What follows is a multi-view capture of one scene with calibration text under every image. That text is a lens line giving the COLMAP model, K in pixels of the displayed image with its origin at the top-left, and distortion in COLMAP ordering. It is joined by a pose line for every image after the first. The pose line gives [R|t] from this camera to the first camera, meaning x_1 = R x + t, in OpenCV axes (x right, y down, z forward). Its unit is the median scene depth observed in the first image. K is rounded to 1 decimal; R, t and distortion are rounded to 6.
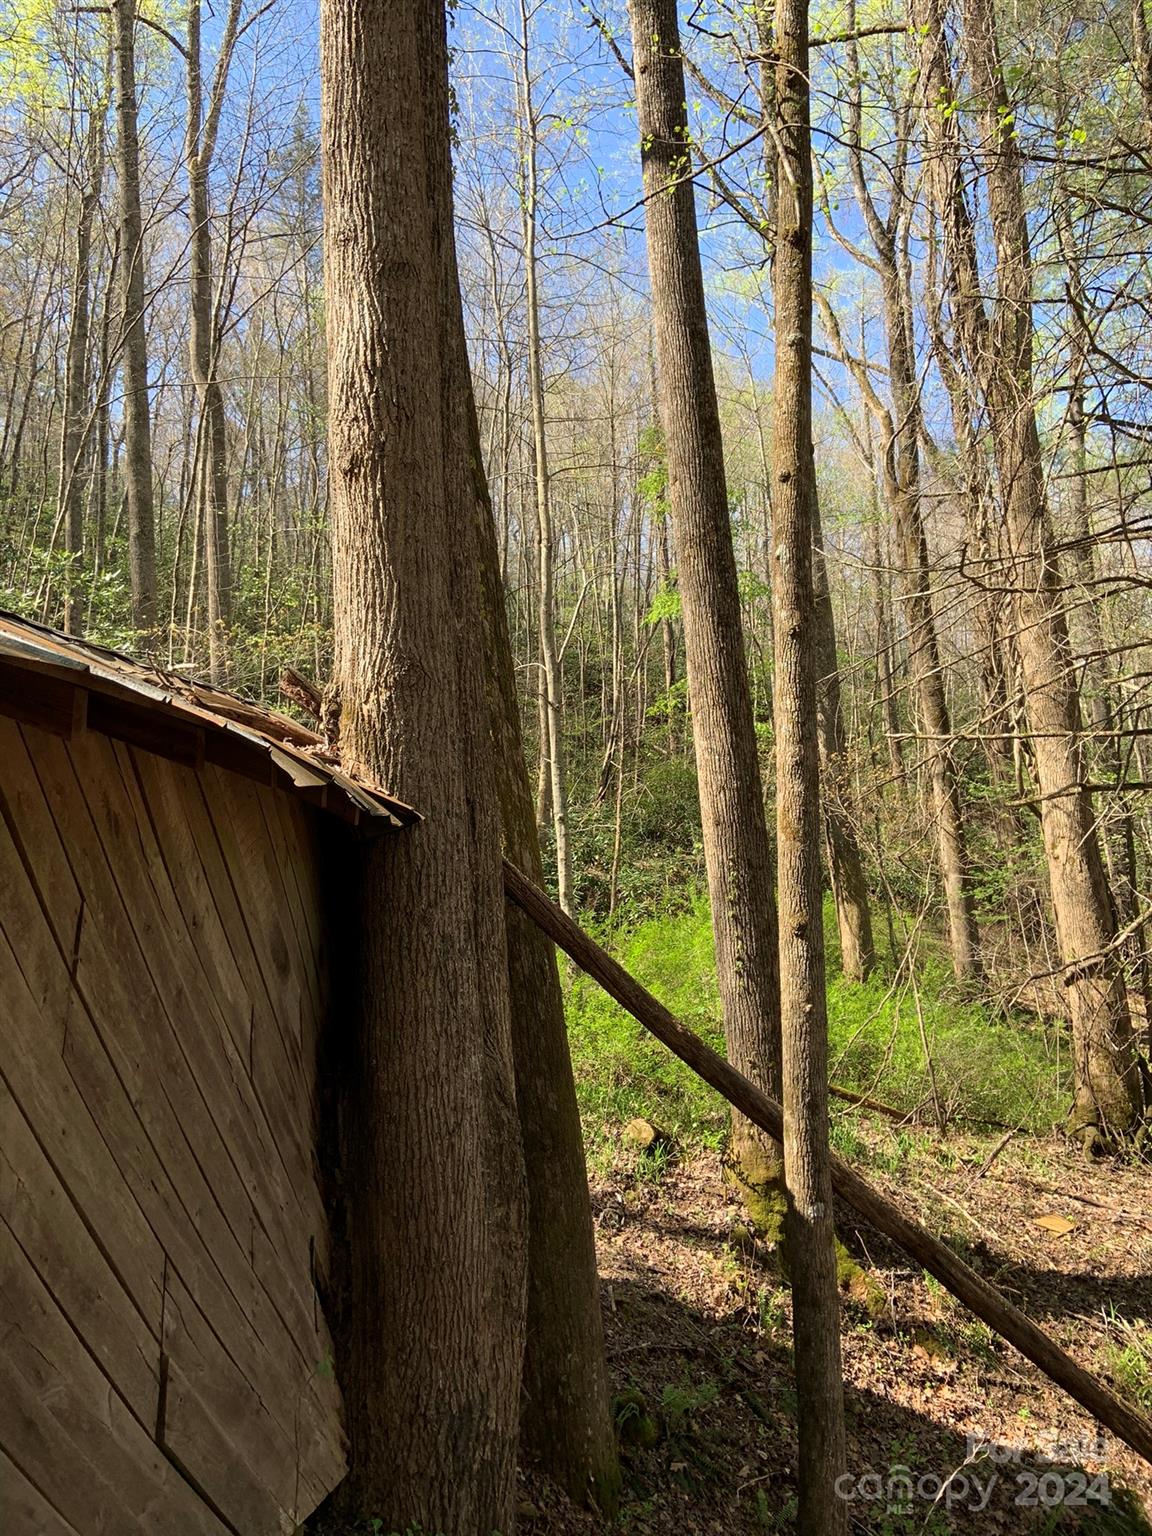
lens RADIAL K [[1170.9, 0, 637.3], [0, 1170.9, 765.8], [0, 0, 1]] dist [0.049139, -0.000603]
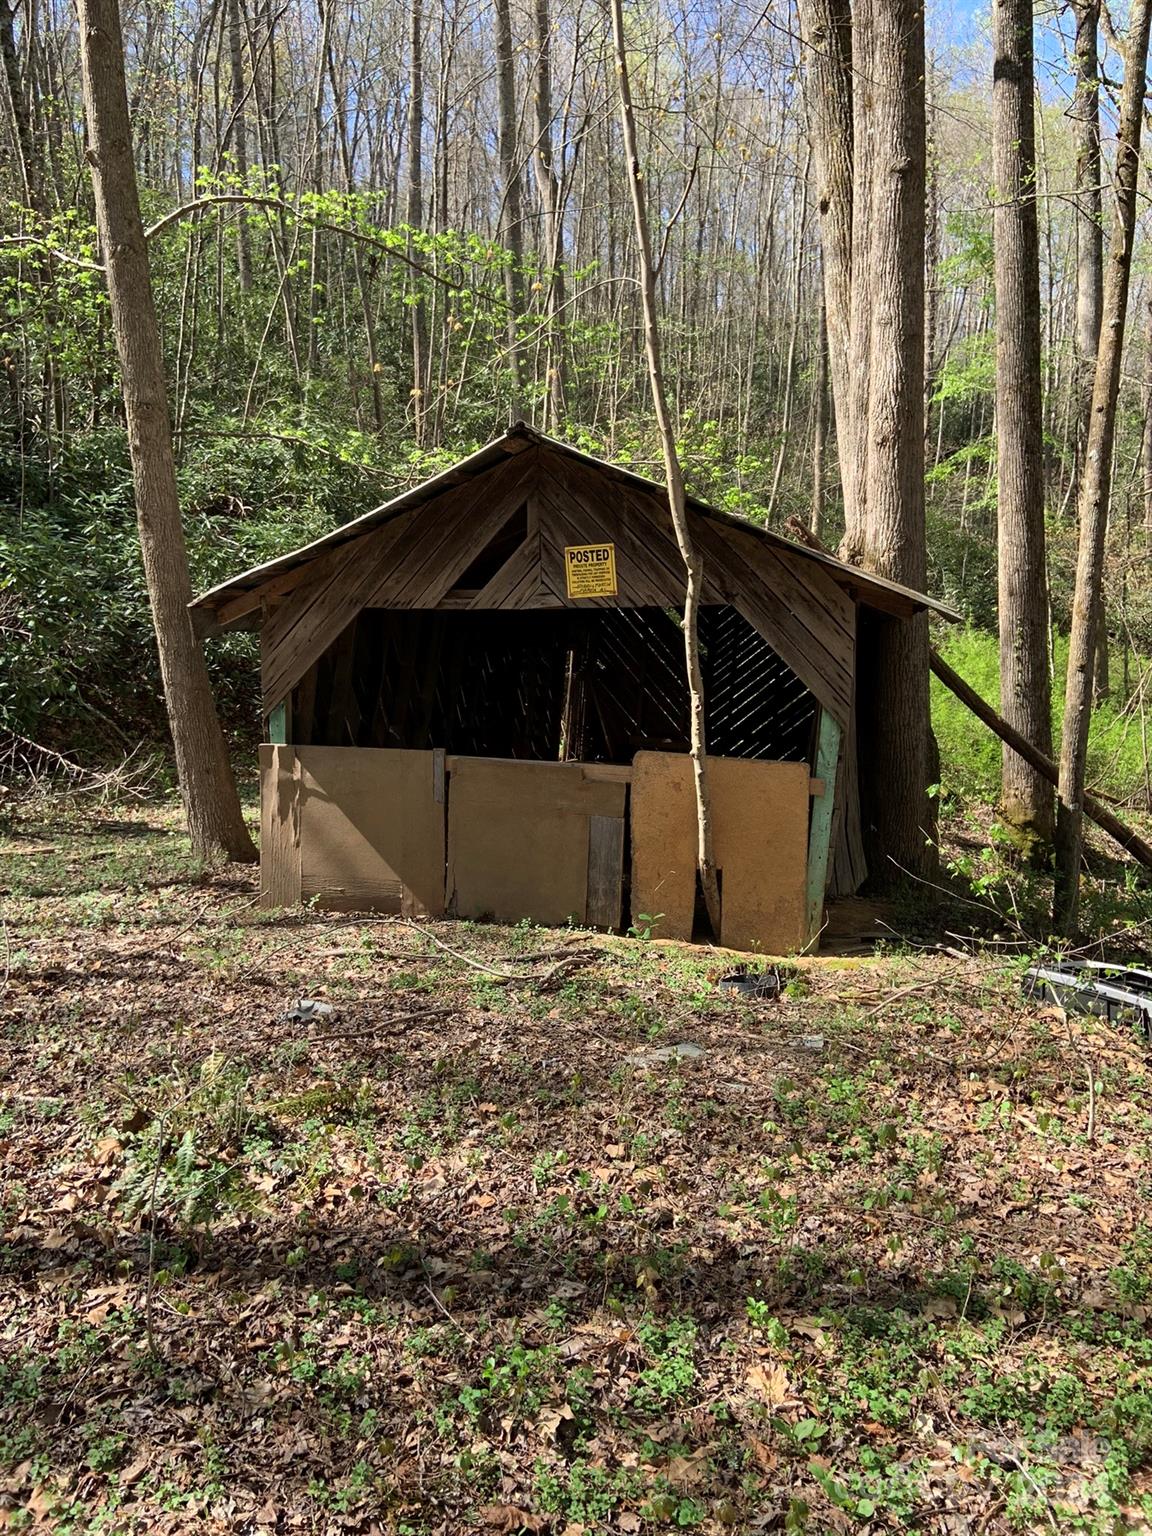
lens RADIAL K [[1139.0, 0, 587.4], [0, 1139.0, 777.1], [0, 0, 1]] dist [0.118506, -0.152284]
pose [[0.975319, 0.058597, -0.212881, -0.136515], [-0.005113, 0.969877, 0.243541, -0.083470], [0.220739, -0.236442, 0.946240, -0.589092]]
